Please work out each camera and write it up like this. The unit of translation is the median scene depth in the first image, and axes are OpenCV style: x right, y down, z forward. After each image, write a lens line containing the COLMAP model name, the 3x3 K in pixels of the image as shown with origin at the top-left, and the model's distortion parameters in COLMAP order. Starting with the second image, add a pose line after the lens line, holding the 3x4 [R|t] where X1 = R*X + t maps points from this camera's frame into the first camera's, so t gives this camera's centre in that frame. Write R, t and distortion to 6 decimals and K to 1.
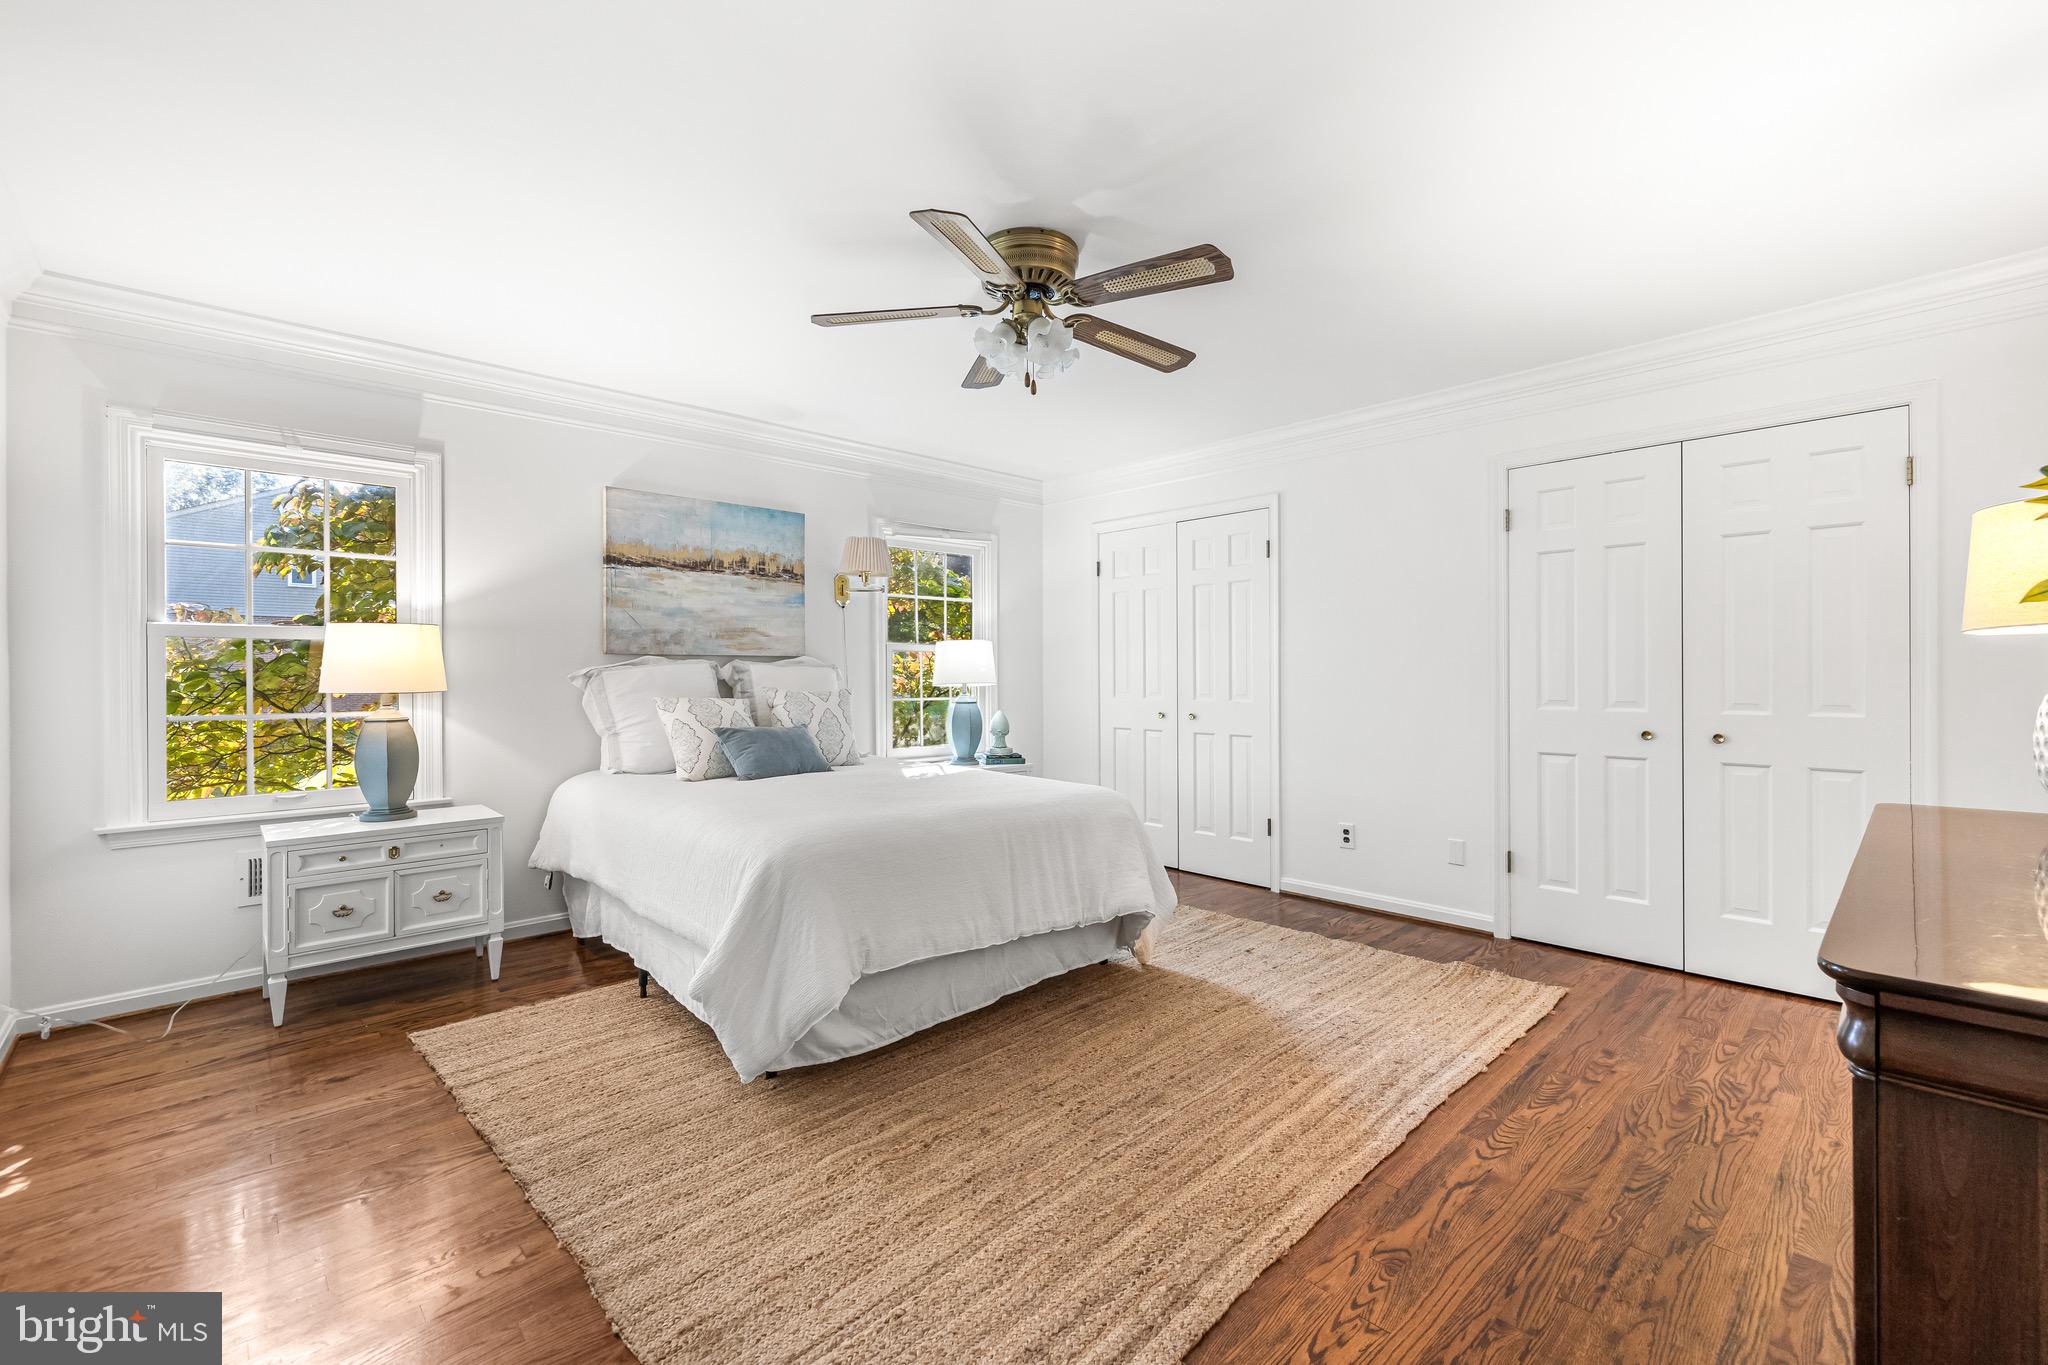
lens RADIAL K [[861.2, 0, 1048.0], [0, 861.2, 672.1], [0, 0, 1]] dist [0.002985, 0.000496]
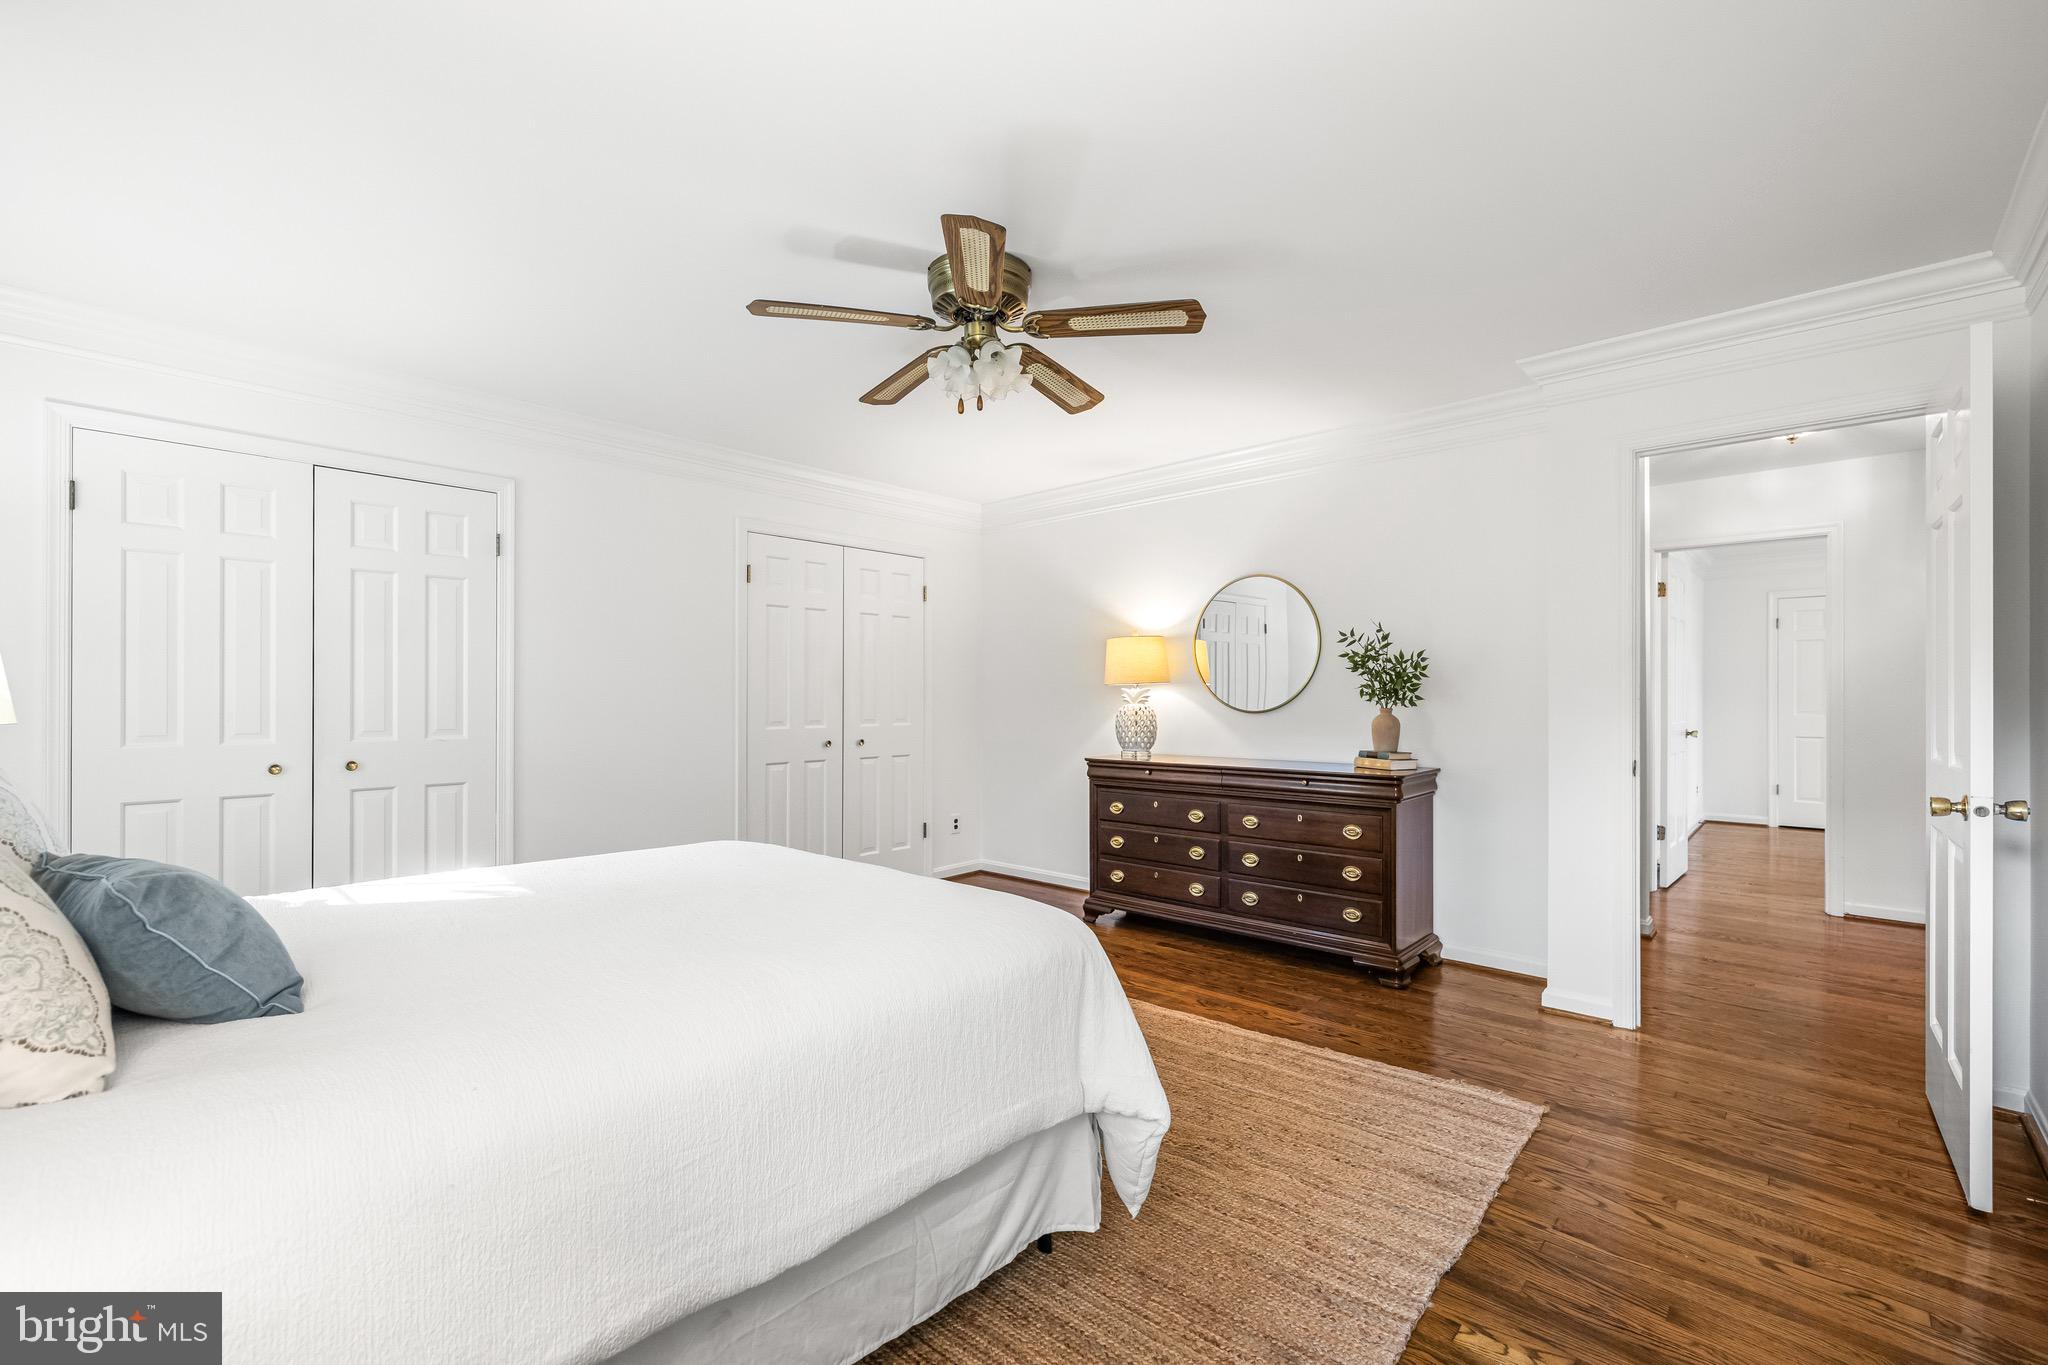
lens RADIAL K [[861.4, 0, 1002.1], [0, 861.4, 686.4], [0, 0, 1]] dist [0.000253, 0.000251]
pose [[-0.027065, 0.017765, 0.999476, -0.776938], [0.000077, 0.999842, -0.017770, 0.004298], [-0.999634, -0.000404, -0.027062, 0.771809]]
